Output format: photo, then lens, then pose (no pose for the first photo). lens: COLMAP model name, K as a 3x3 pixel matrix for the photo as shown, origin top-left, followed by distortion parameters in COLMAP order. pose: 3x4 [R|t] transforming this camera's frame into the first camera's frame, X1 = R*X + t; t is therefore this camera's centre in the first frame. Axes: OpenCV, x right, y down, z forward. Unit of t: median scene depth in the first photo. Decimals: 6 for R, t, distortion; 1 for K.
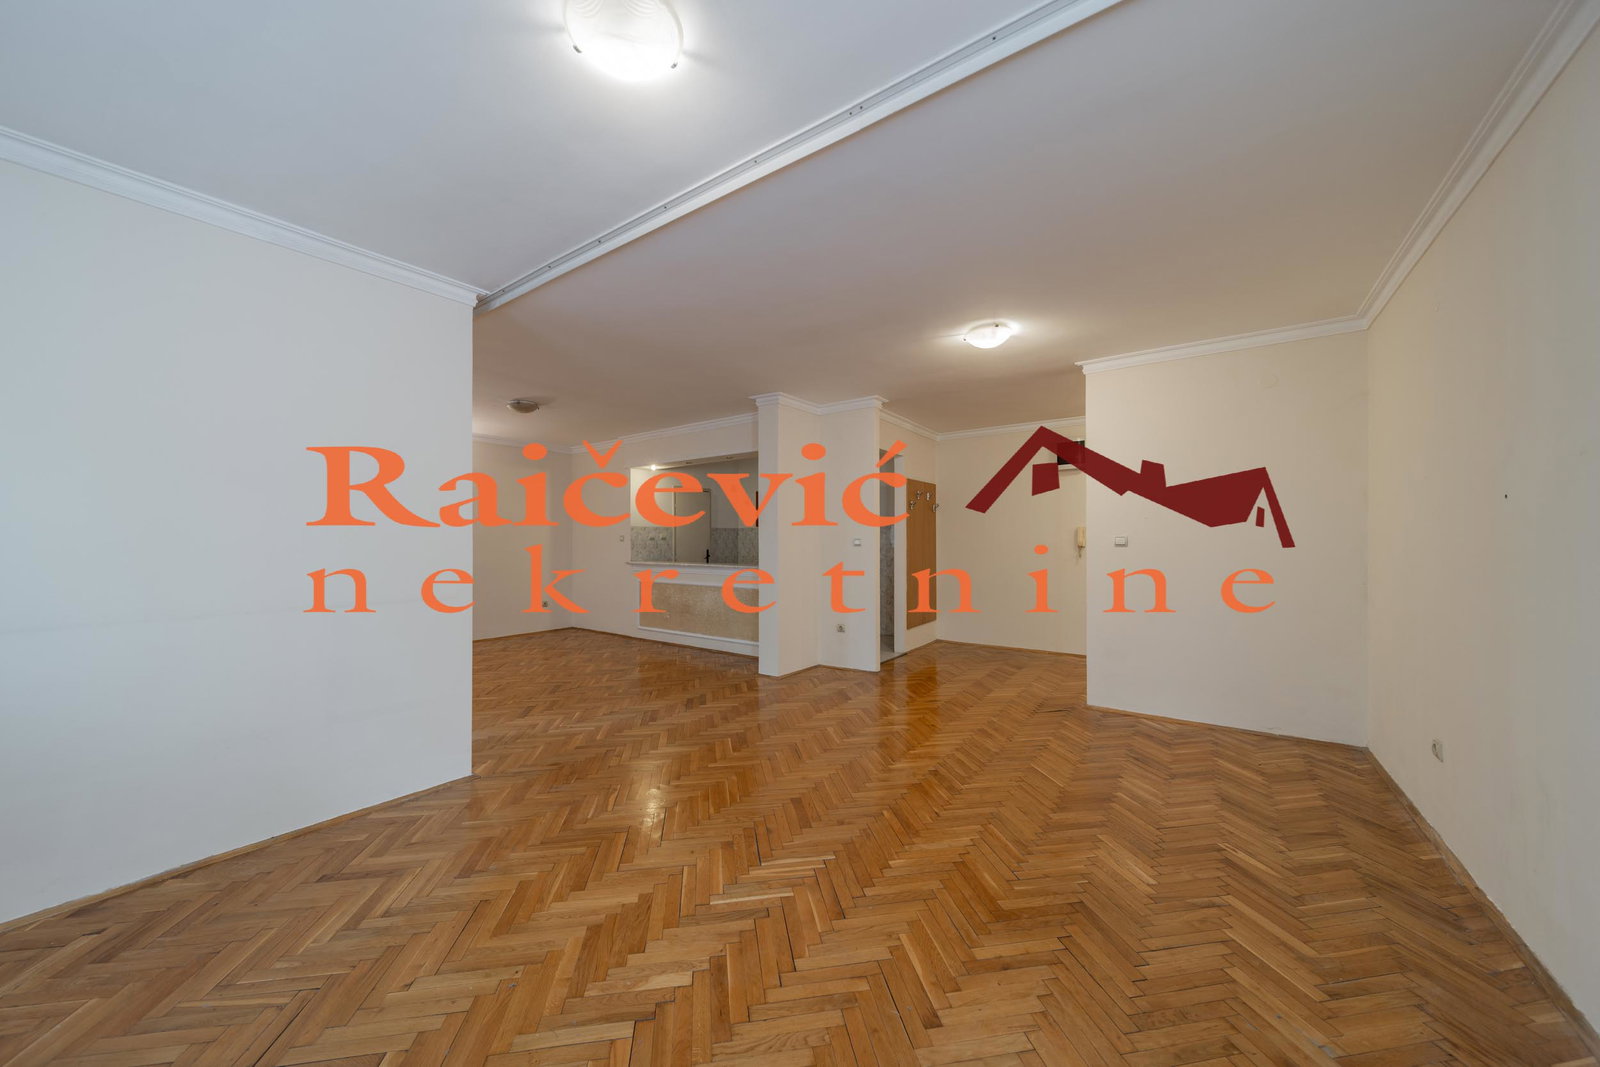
lens RADIAL K [[566.7, 0, 792.5], [0, 566.7, 538.0], [0, 0, 1]] dist [-0.000651, -0.000122]
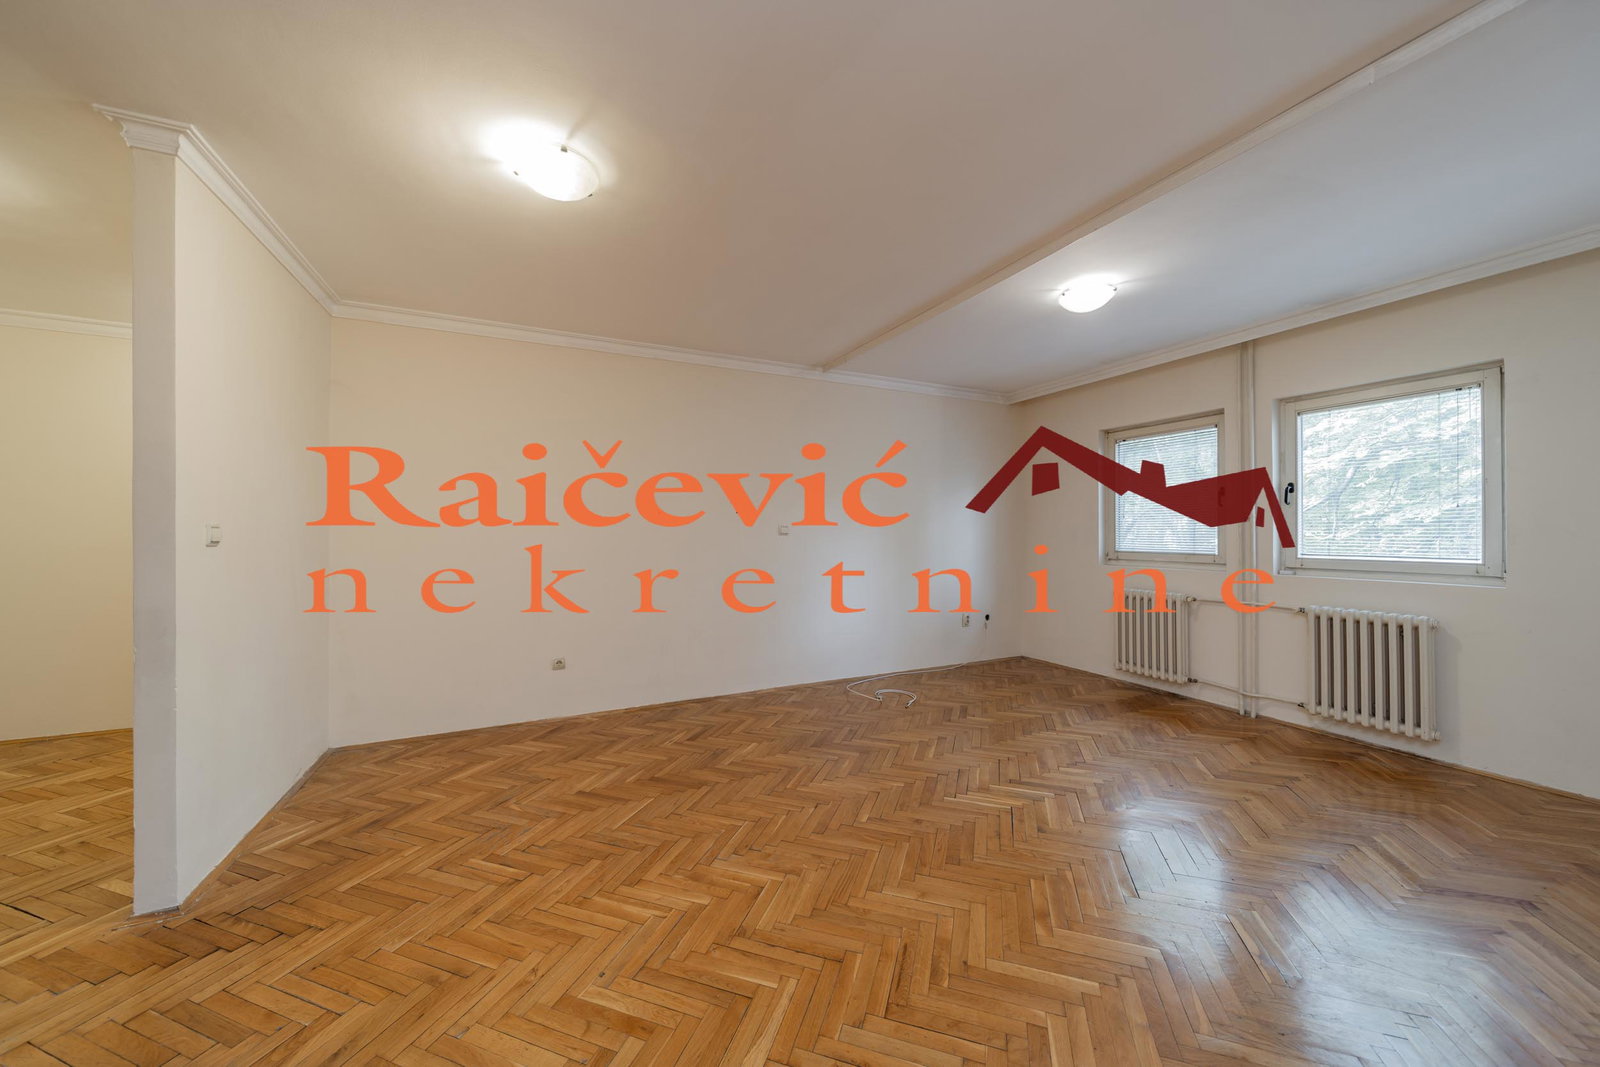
lens RADIAL K [[560.3, 0, 794.3], [0, 560.3, 526.4], [0, 0, 1]] dist [0.000940, -0.000217]
pose [[-0.879767, 0.007859, 0.475339, -0.171288], [0.002129, 0.999918, -0.012592, 0.006405], [-0.475400, -0.010066, -0.879712, 1.770344]]
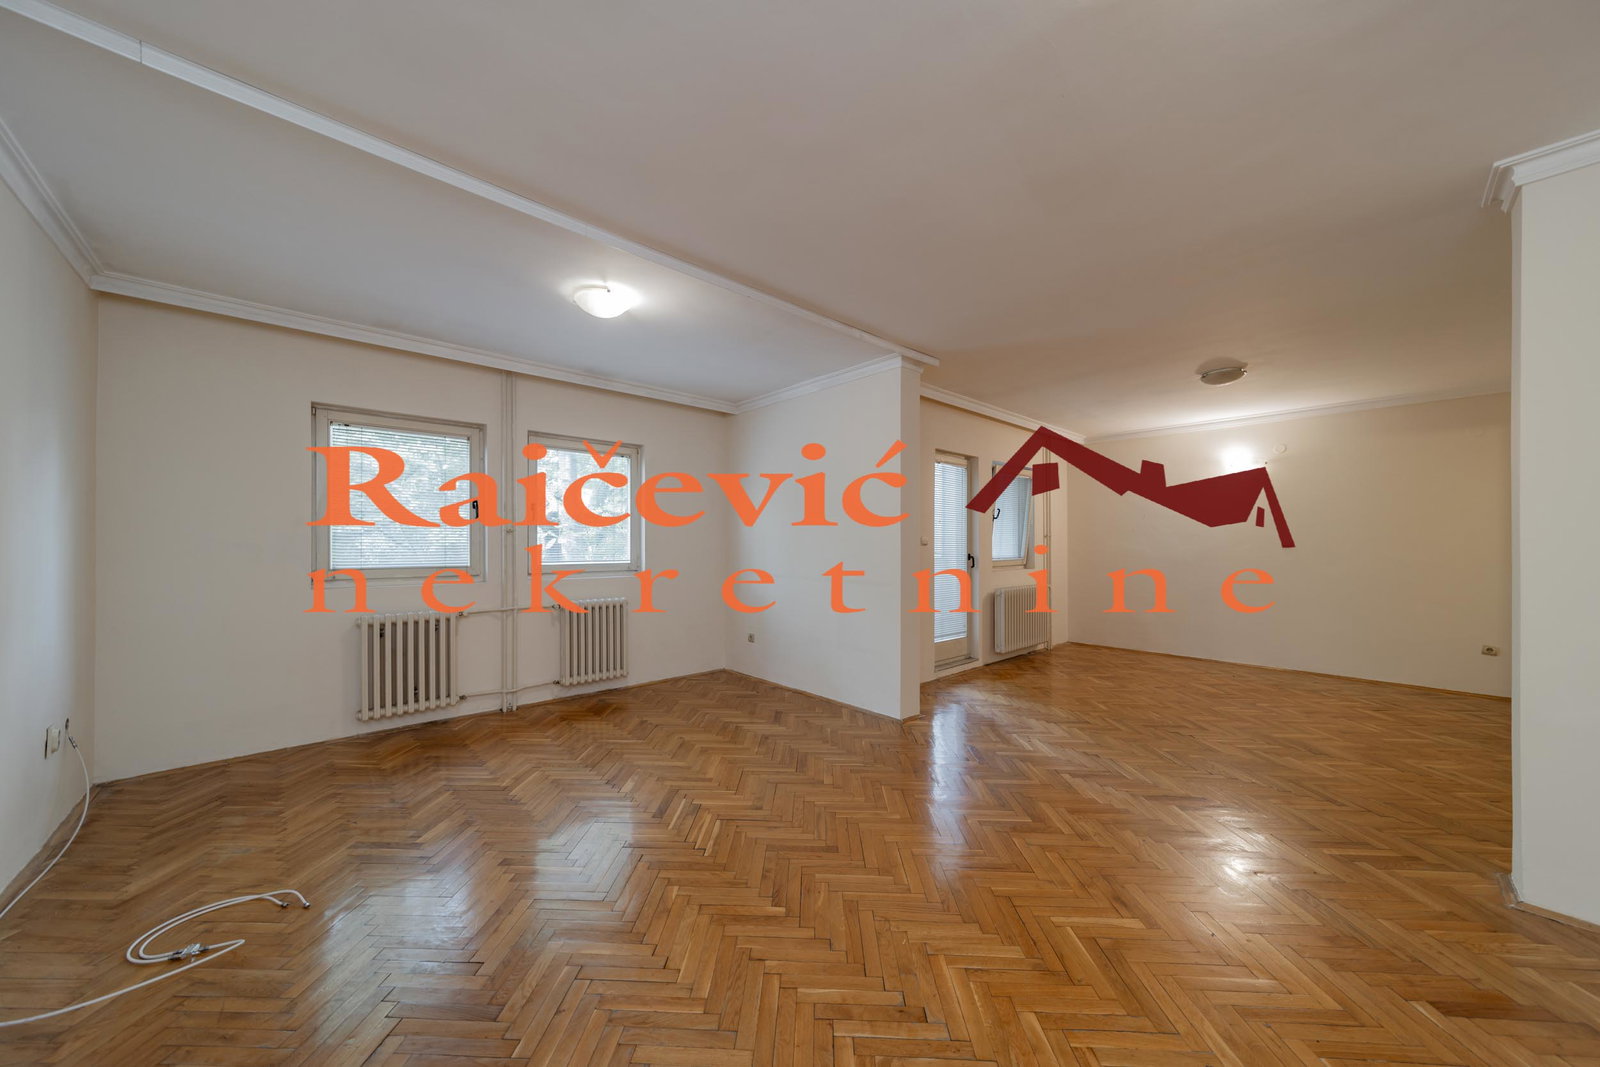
lens RADIAL K [[560.0, 0, 798.7], [0, 560.0, 543.0], [0, 0, 1]] dist [0.008541, -0.000016]
pose [[-0.193267, 0.001735, -0.981145, 0.833283], [-0.000853, 0.999998, 0.001936, -0.001150], [0.981146, 0.001211, -0.193265, 1.096331]]
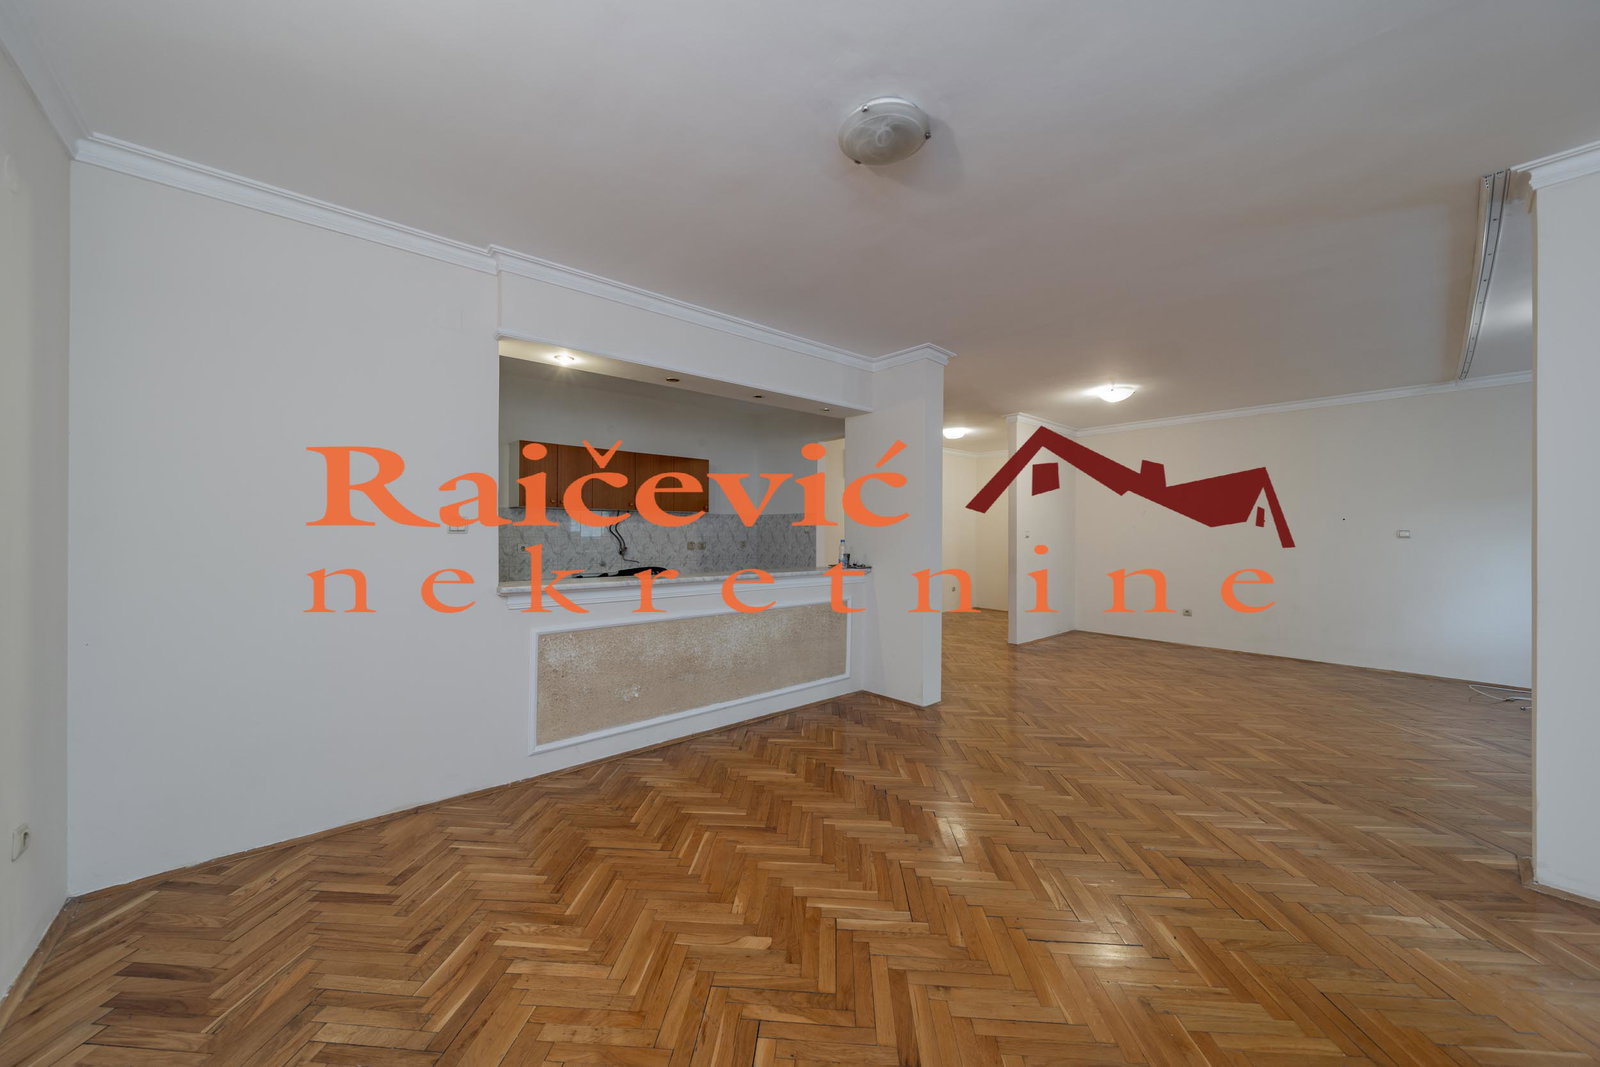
lens RADIAL K [[560.3, 0, 794.3], [0, 560.3, 526.4], [0, 0, 1]] dist [0.000940, -0.000217]
pose [[0.219244, 0.009683, 0.975622, -1.597867], [-0.007911, 0.999936, -0.008146, 0.001262], [-0.975638, -0.005932, 0.219306, 1.906801]]
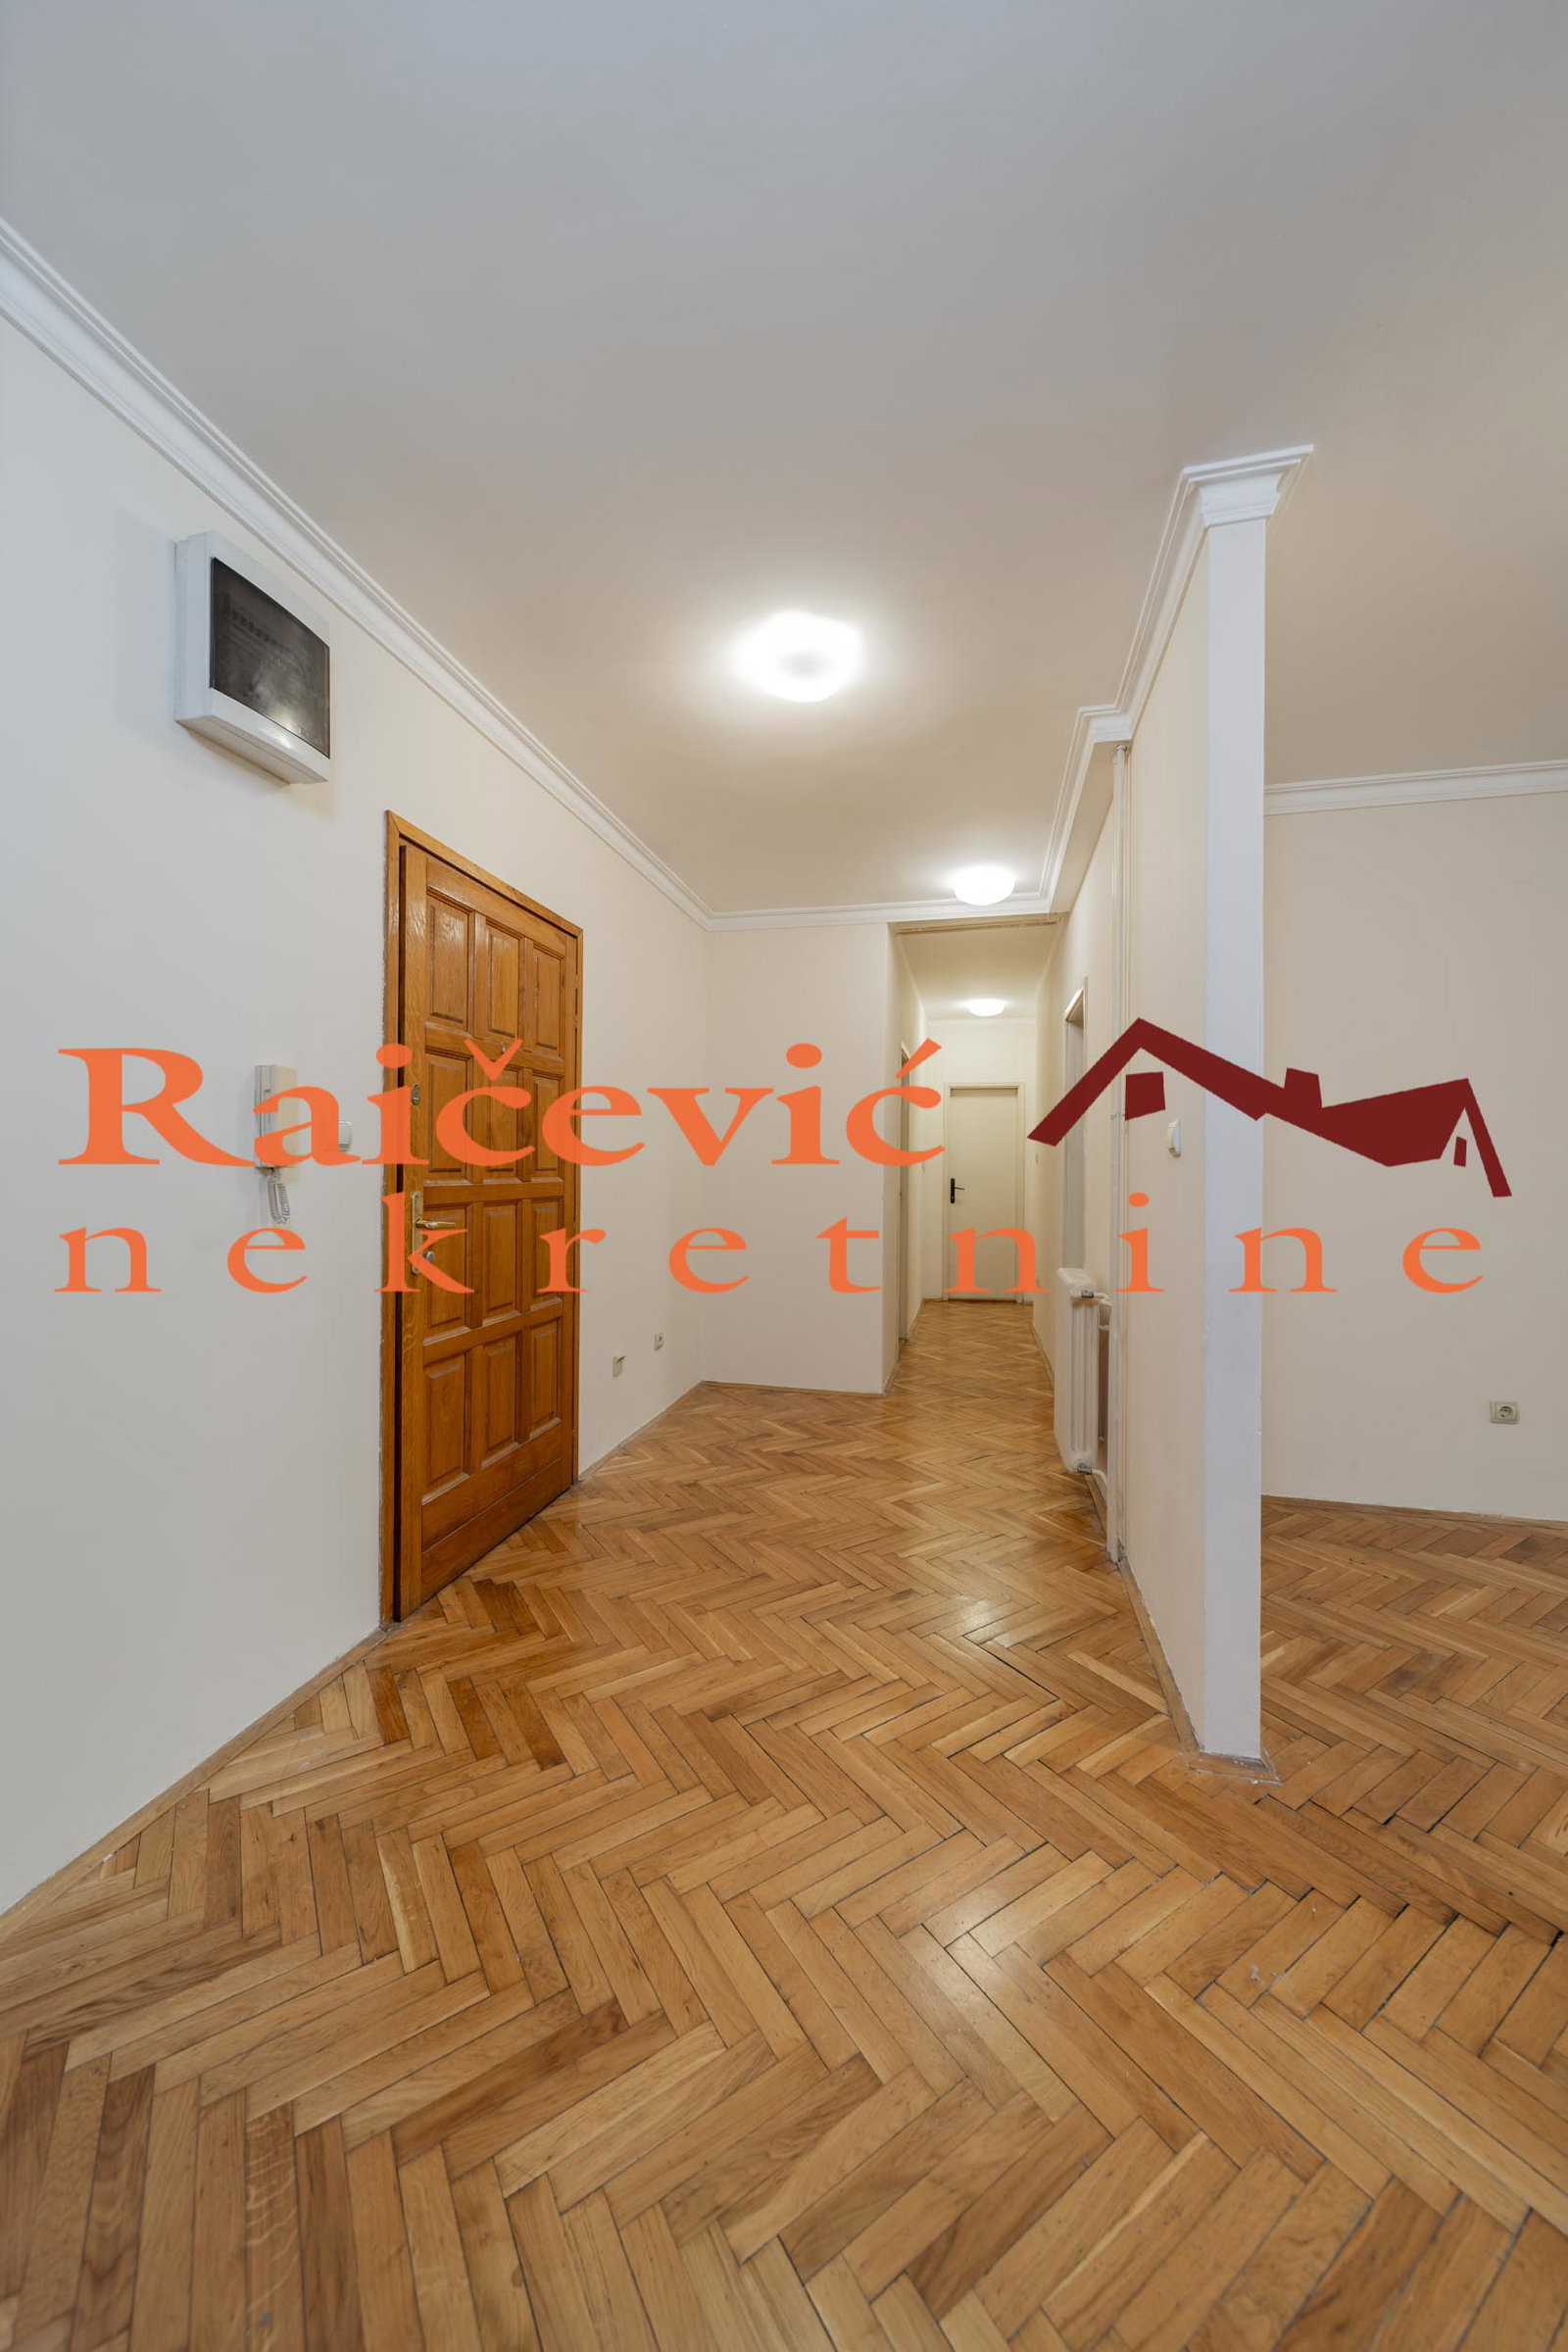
lens RADIAL K [[836.1, 0, 779.8], [0, 836.1, 1170.0], [0, 0, 1]] dist [-0.001636, -0.000056]
pose [[-0.403140, -0.013765, 0.915035, 0.392642], [-0.017250, 0.999824, 0.007440, 0.026687], [-0.914976, -0.012784, -0.403307, 2.091870]]
